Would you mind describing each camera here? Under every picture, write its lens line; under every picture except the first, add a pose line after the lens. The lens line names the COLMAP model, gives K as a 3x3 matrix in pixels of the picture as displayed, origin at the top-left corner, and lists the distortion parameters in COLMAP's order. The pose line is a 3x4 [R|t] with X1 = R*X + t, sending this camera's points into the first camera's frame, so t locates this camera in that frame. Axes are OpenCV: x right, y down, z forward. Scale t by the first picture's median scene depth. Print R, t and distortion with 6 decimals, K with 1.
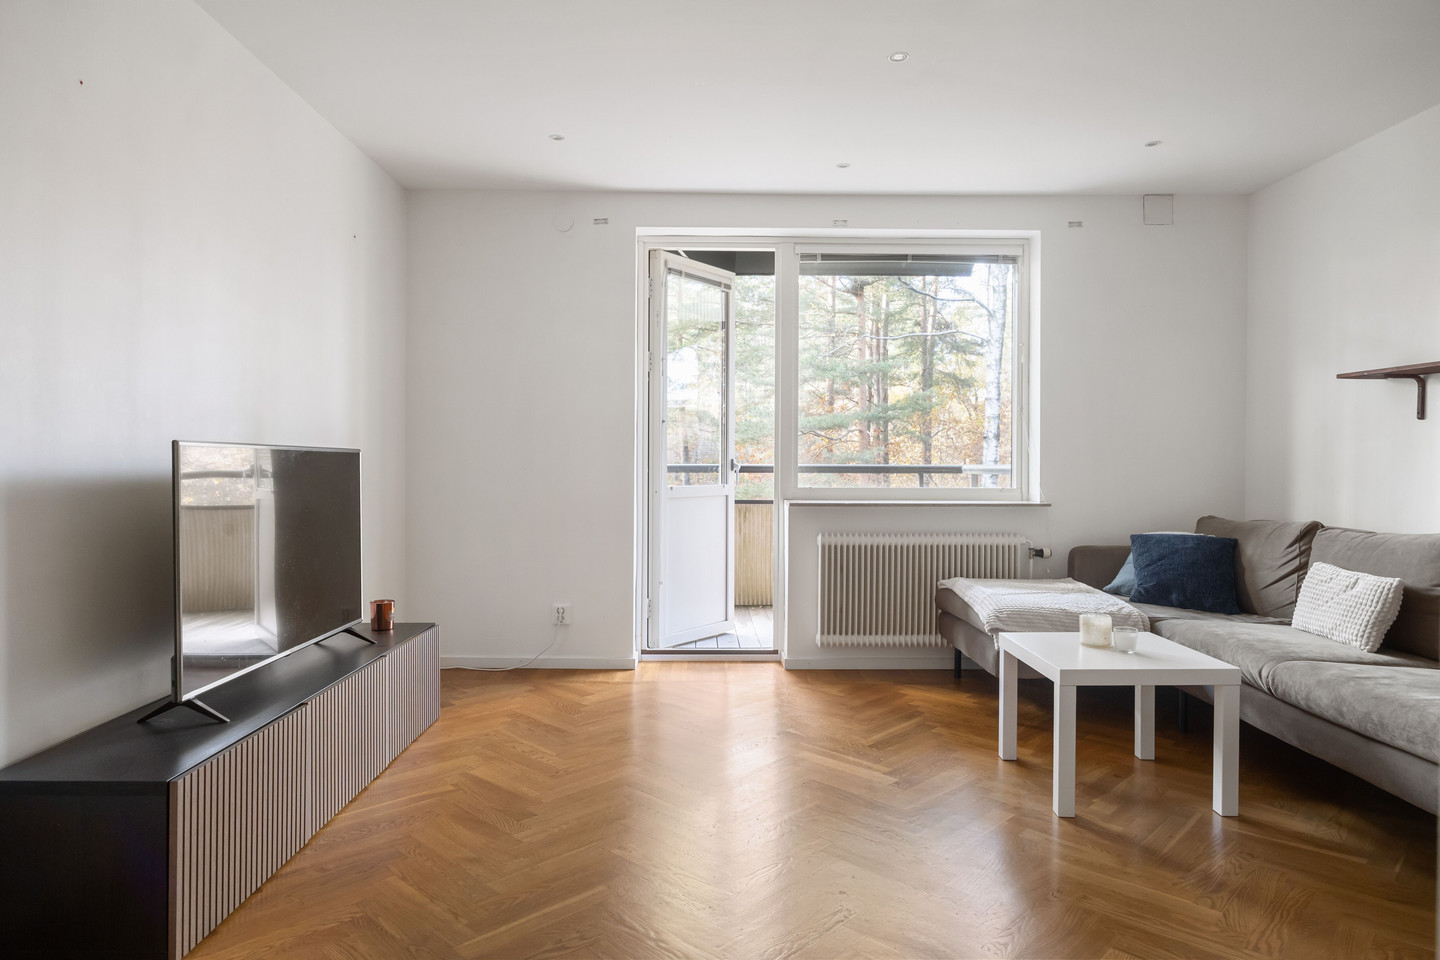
lens RADIAL K [[868.7, 0, 721.0], [0, 868.7, 480.5], [0, 0, 1]] dist [-0.002423, -0.001513]
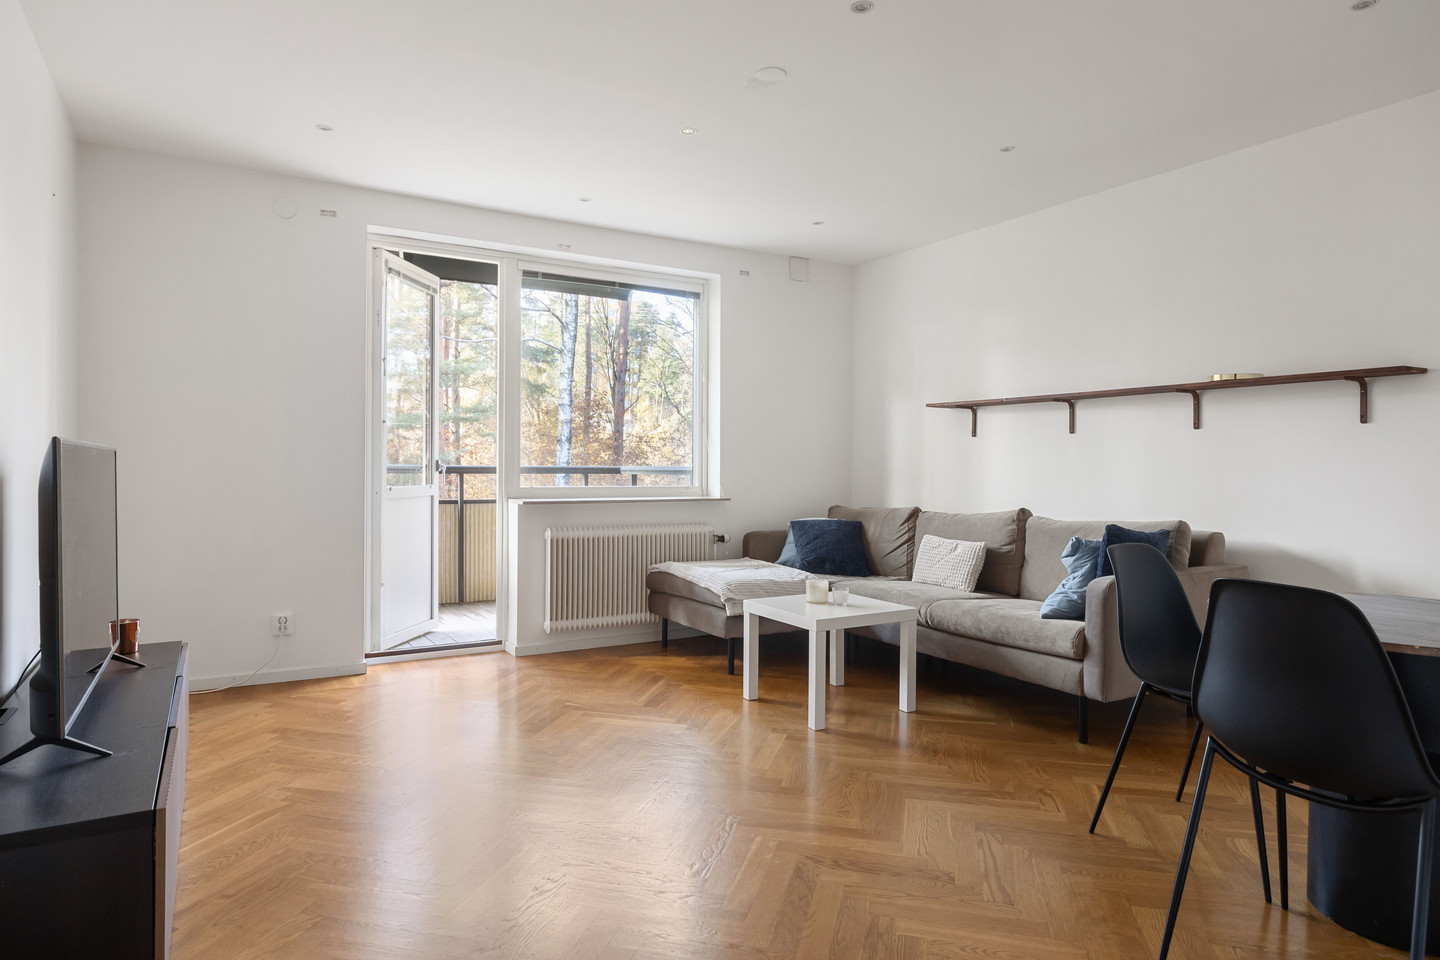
lens RADIAL K [[850.1, 0, 720.1], [0, 850.1, 484.1], [0, 0, 1]] dist [-0.004102, -0.000273]
pose [[0.863342, -0.008119, 0.504554, -0.247218], [0.006268, 0.999966, 0.005367, 0.000216], [-0.504580, -0.001471, 0.863364, -0.034506]]
